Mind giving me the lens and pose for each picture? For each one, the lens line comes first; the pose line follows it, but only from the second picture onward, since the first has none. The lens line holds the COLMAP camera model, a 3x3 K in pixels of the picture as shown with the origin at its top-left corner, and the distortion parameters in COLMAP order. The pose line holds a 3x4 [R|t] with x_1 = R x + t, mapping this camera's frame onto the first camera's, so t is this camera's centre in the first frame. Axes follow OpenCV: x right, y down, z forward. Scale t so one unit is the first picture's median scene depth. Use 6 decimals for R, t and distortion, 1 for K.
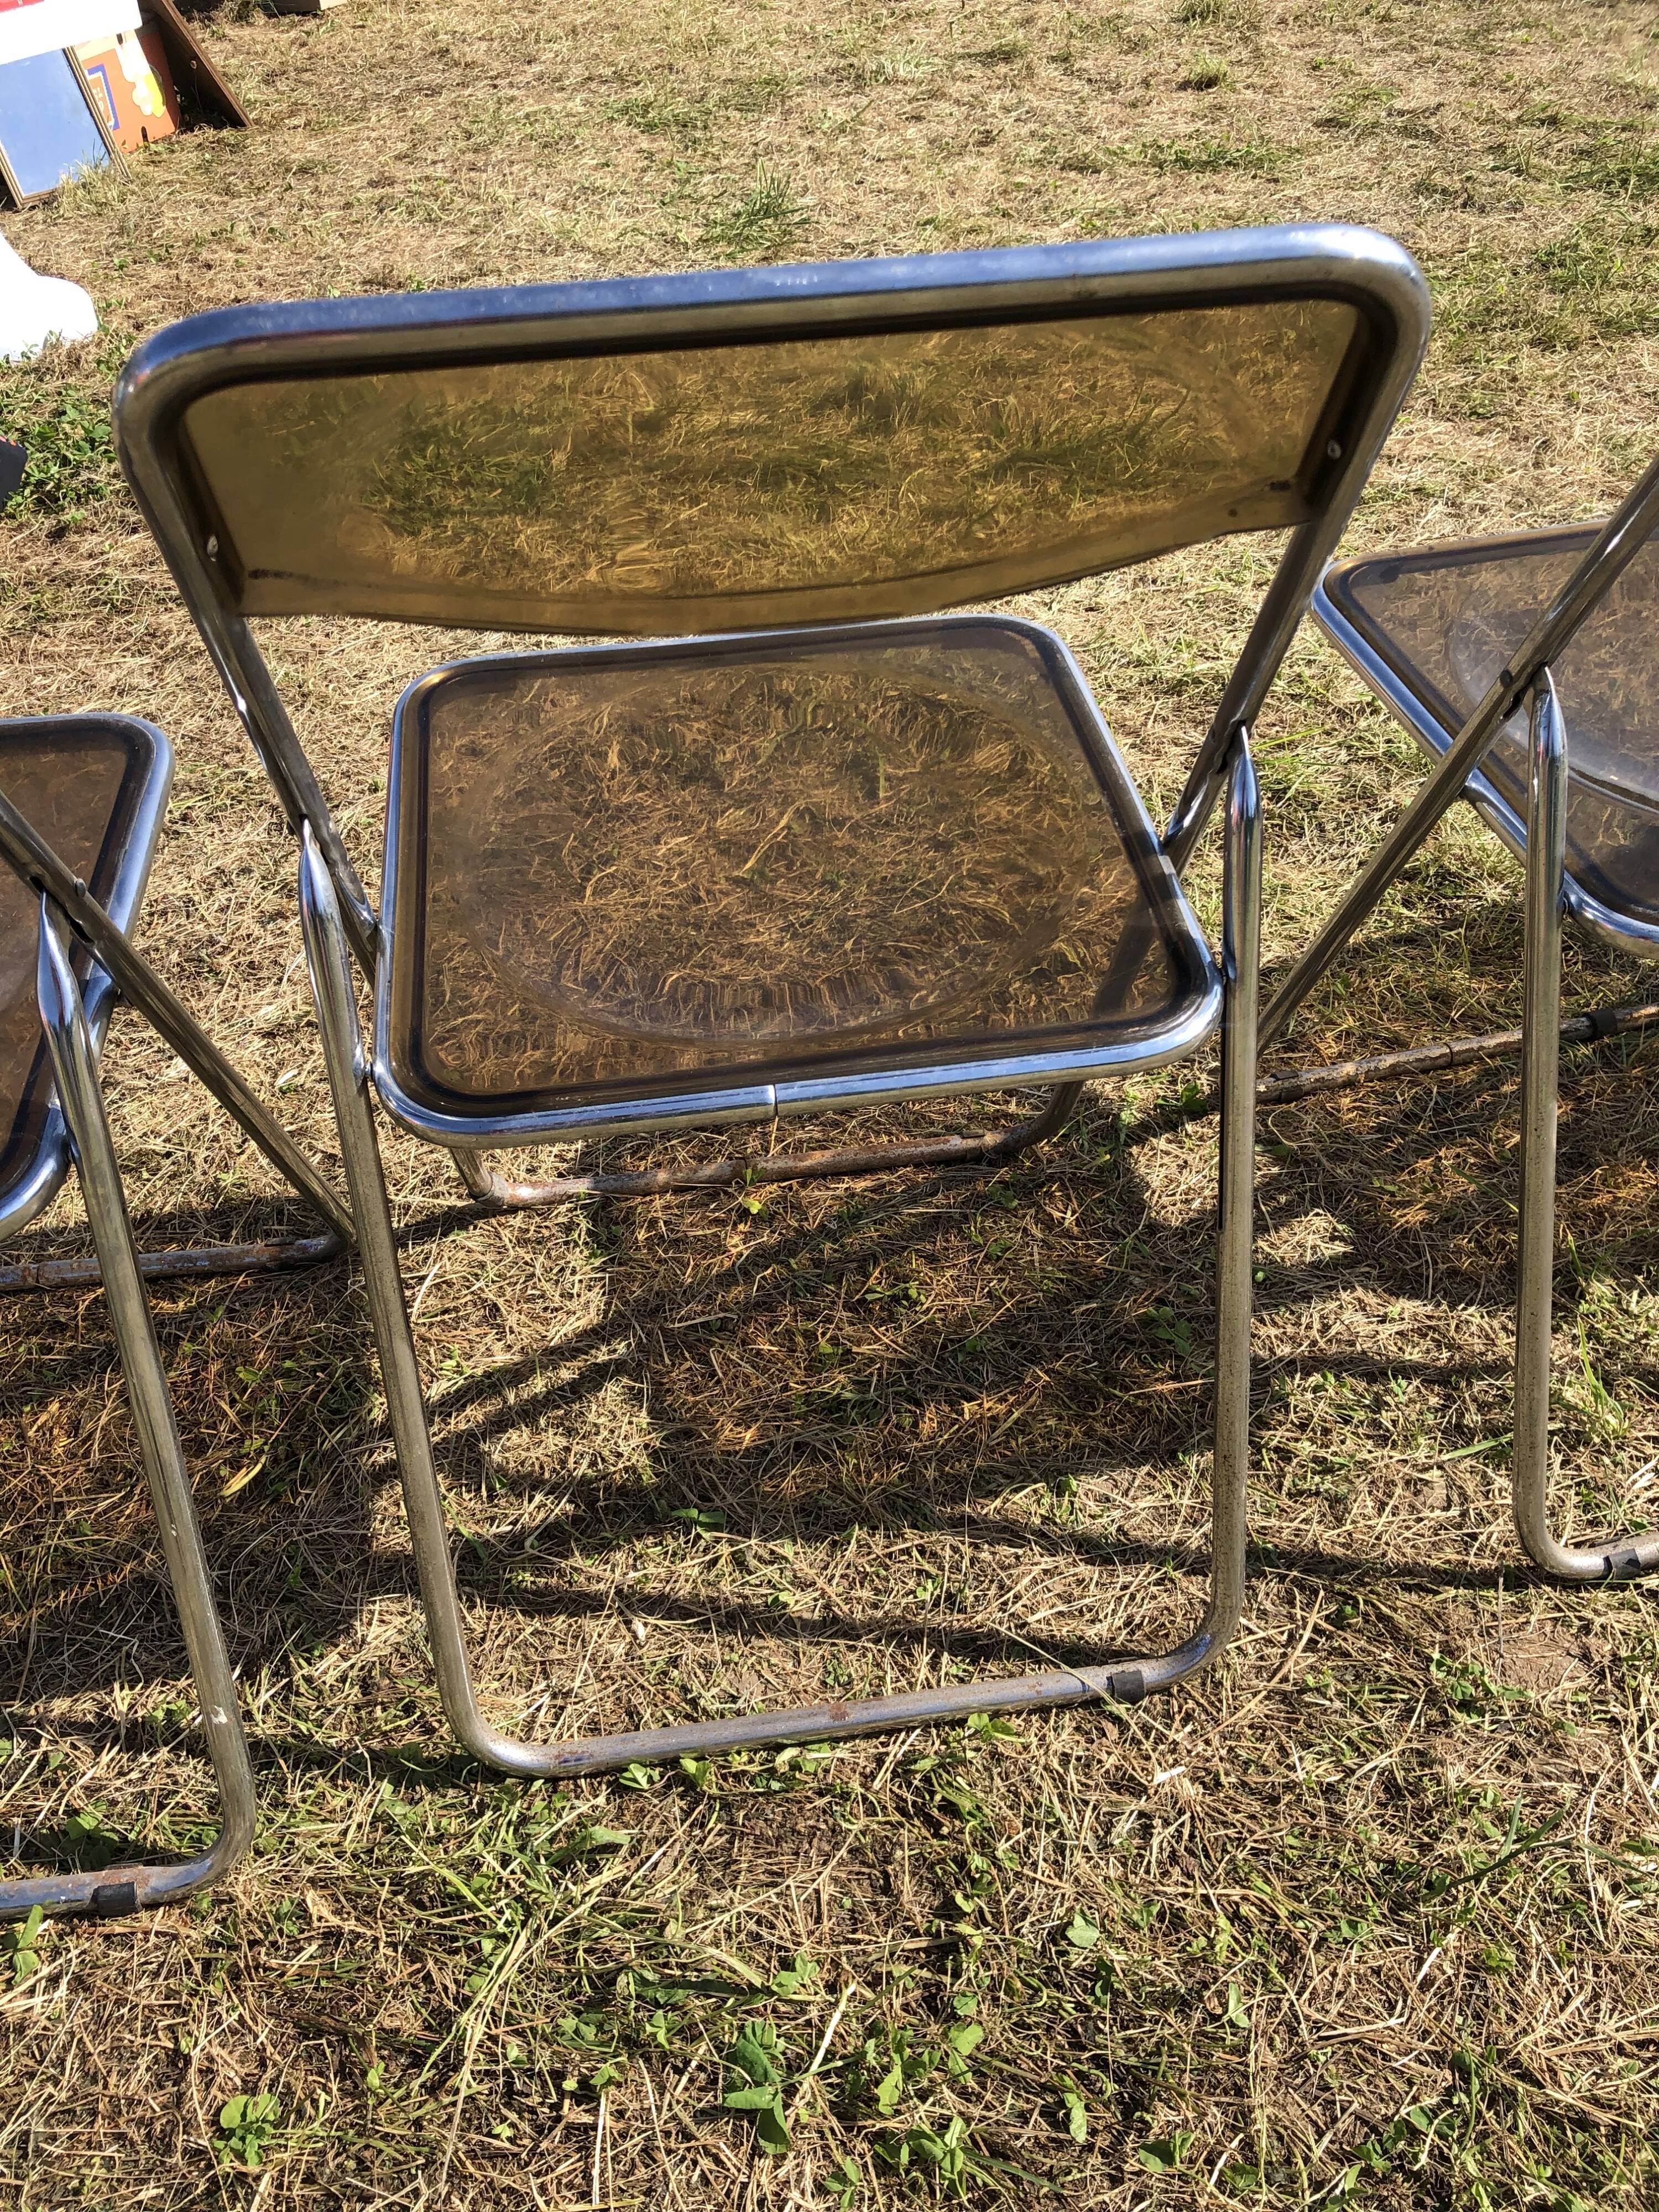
lens RADIAL K [[1842.2, 0, 824.5], [0, 1842.2, 1075.7], [0, 0, 1]] dist [0.048380, -0.063137]
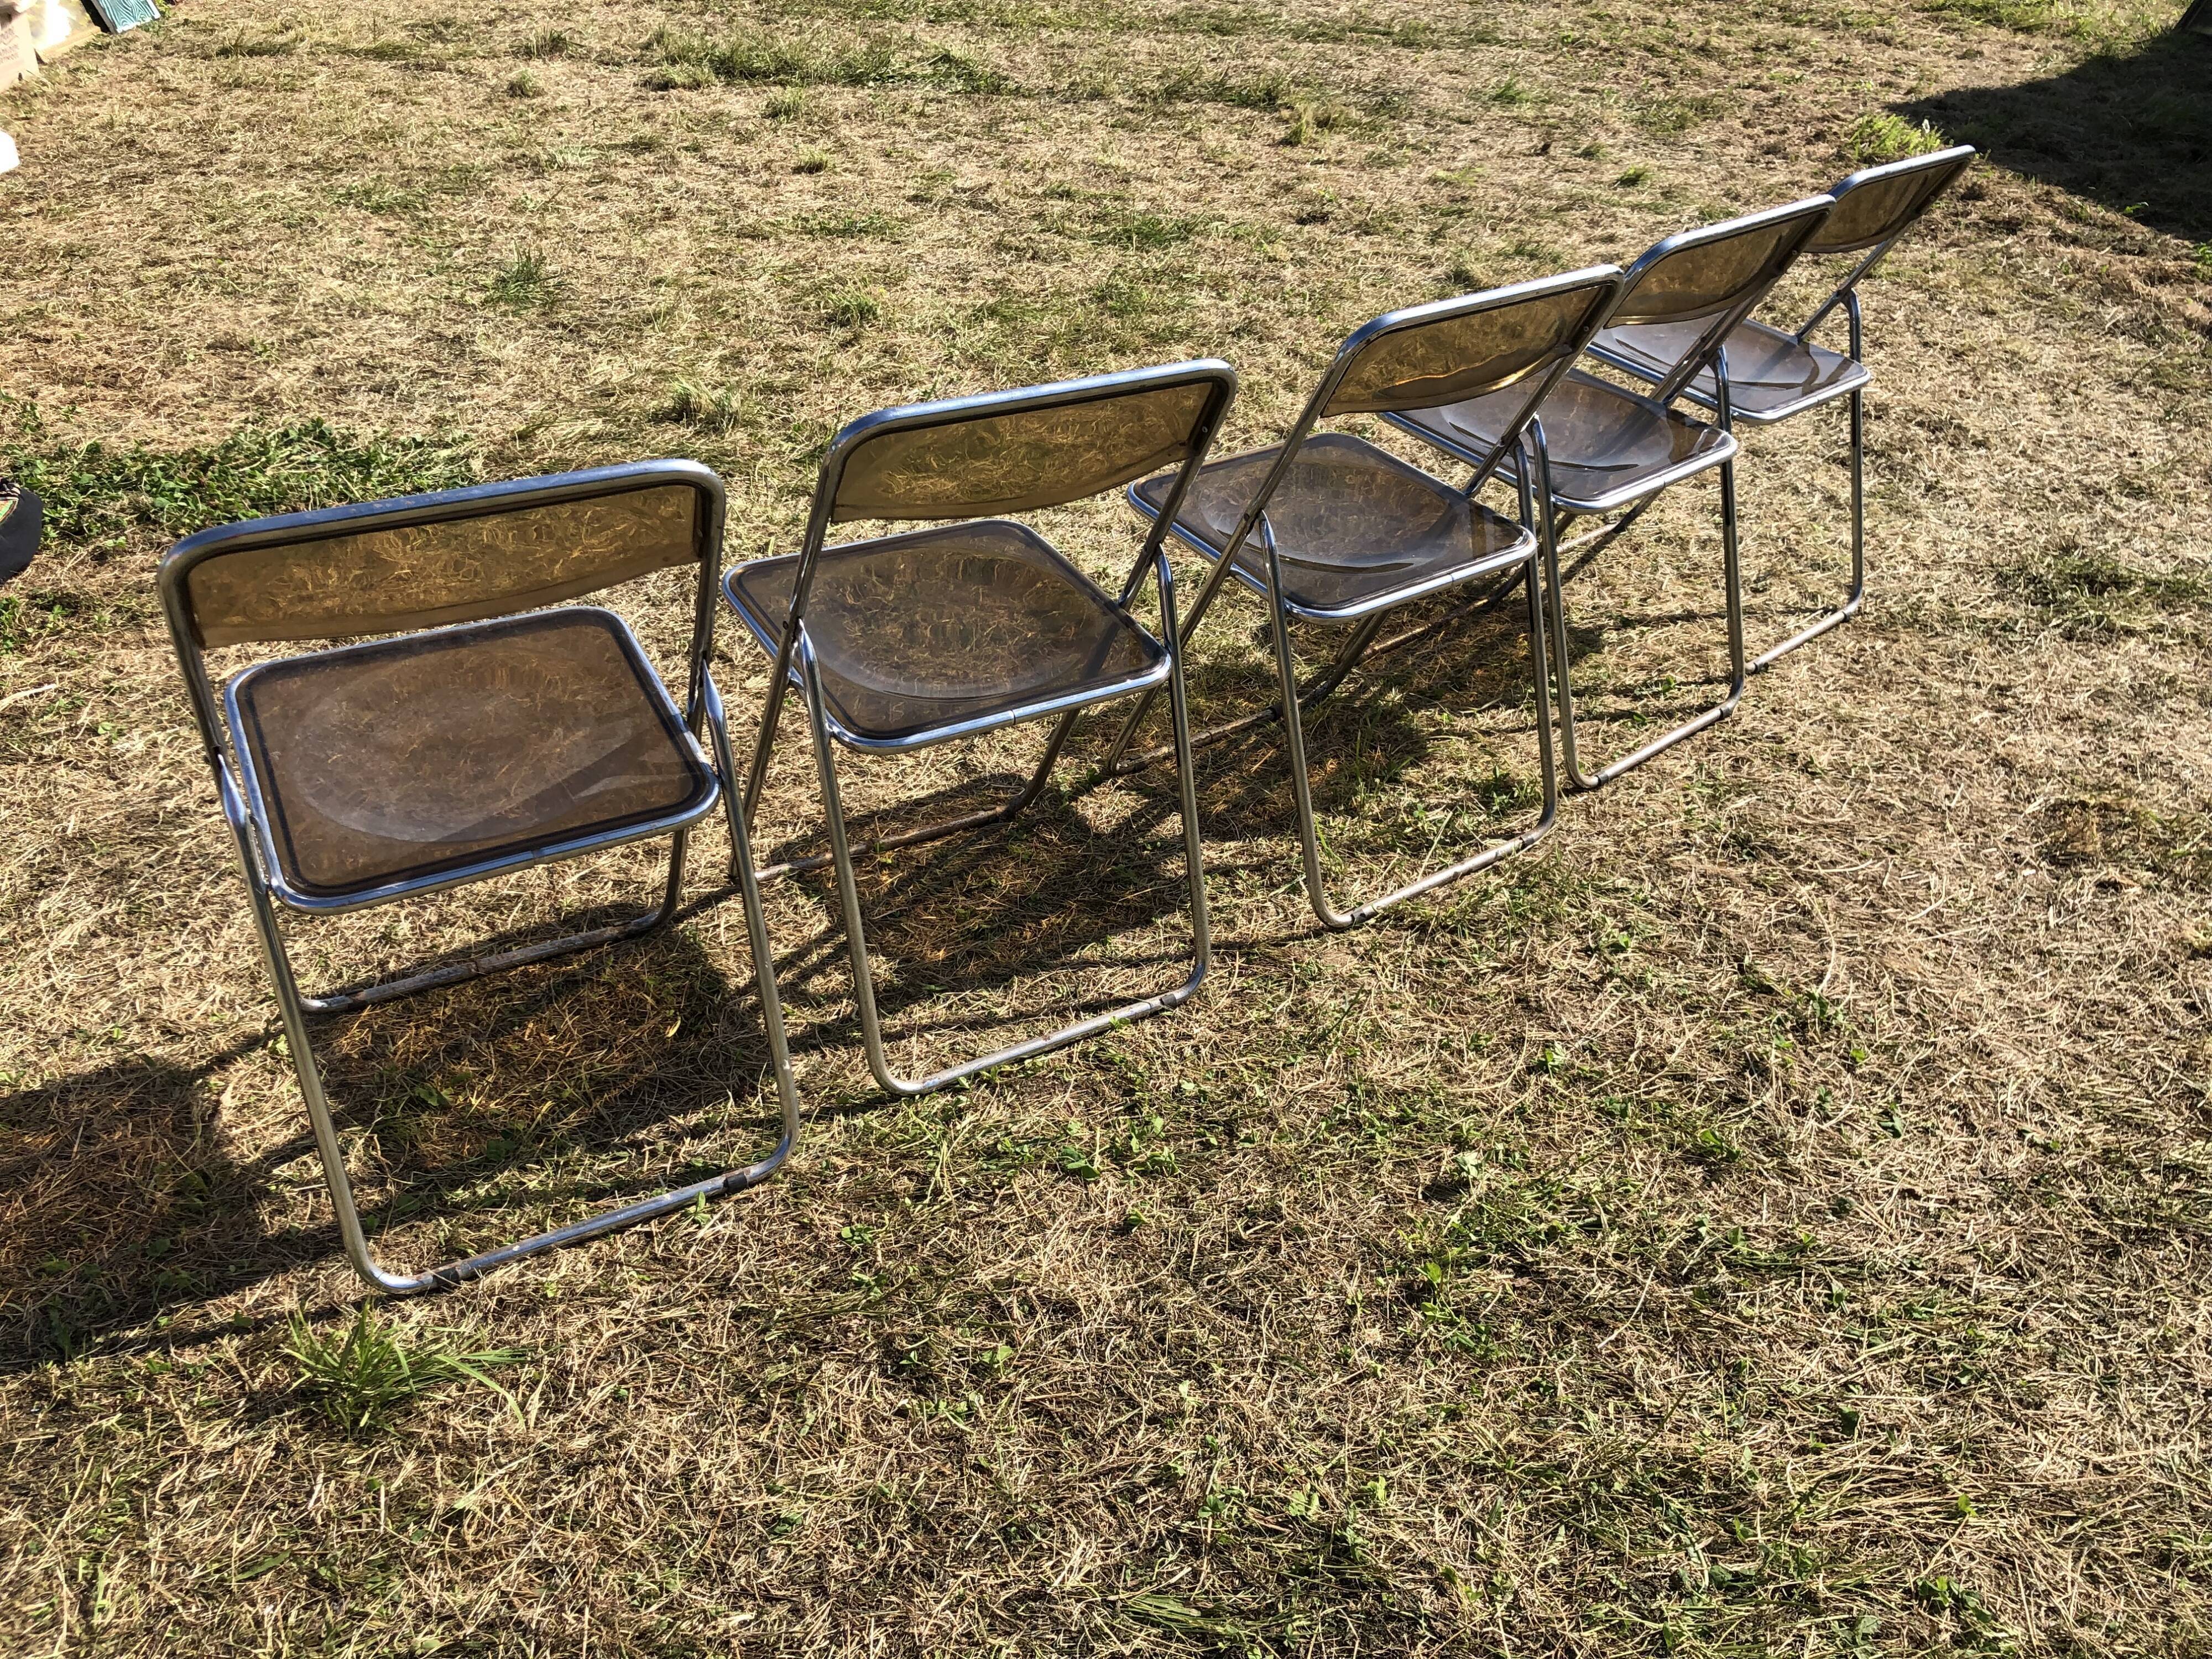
lens RADIAL K [[1842.2, 0, 1119.4], [0, 1842.2, 820.9], [0, 0, 1]] dist [0.048380, -0.063137]
pose [[0.913962, -0.152506, 0.376053, -0.558494], [0.194989, 0.977748, -0.077383, 0.242996], [-0.355884, 0.144051, 0.923361, -0.814638]]
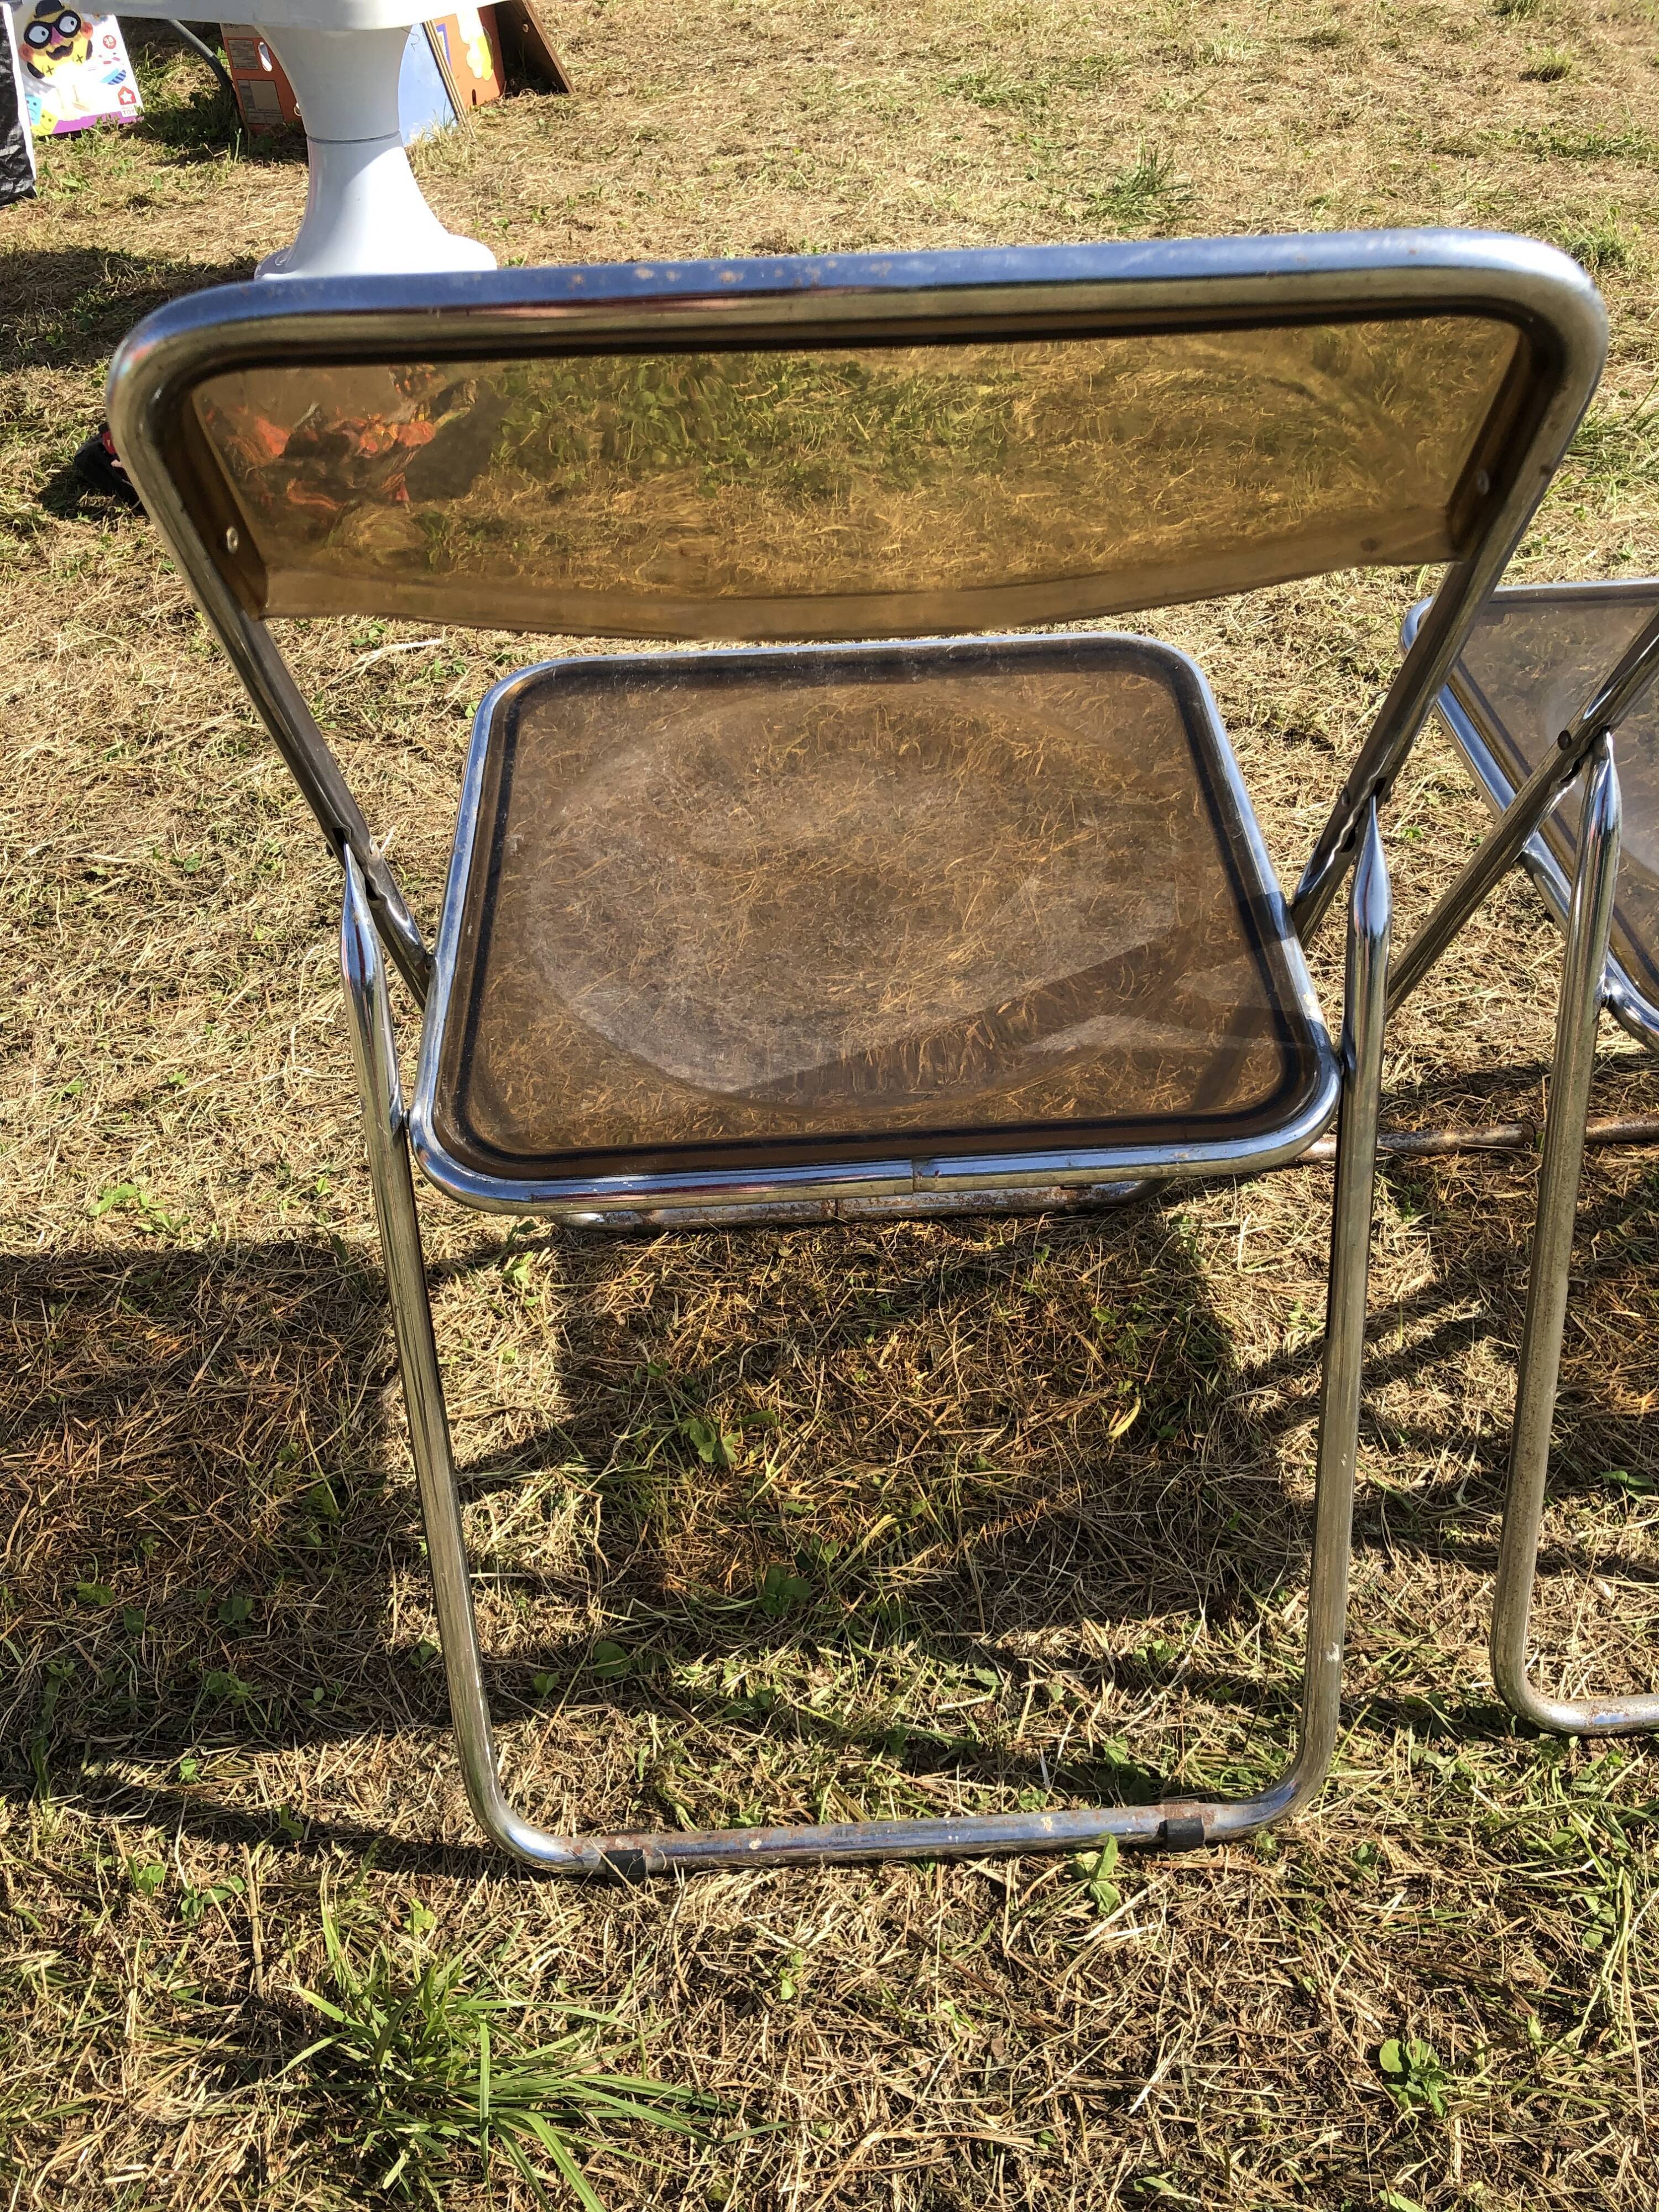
lens RADIAL K [[1842.2, 0, 824.5], [0, 1842.2, 1075.7], [0, 0, 1]] dist [0.048380, -0.063137]
pose [[0.998995, 0.038748, -0.022509, -0.458288], [-0.038722, 0.999249, 0.001606, 0.038583], [0.022554, -0.000732, 0.999745, 0.011106]]
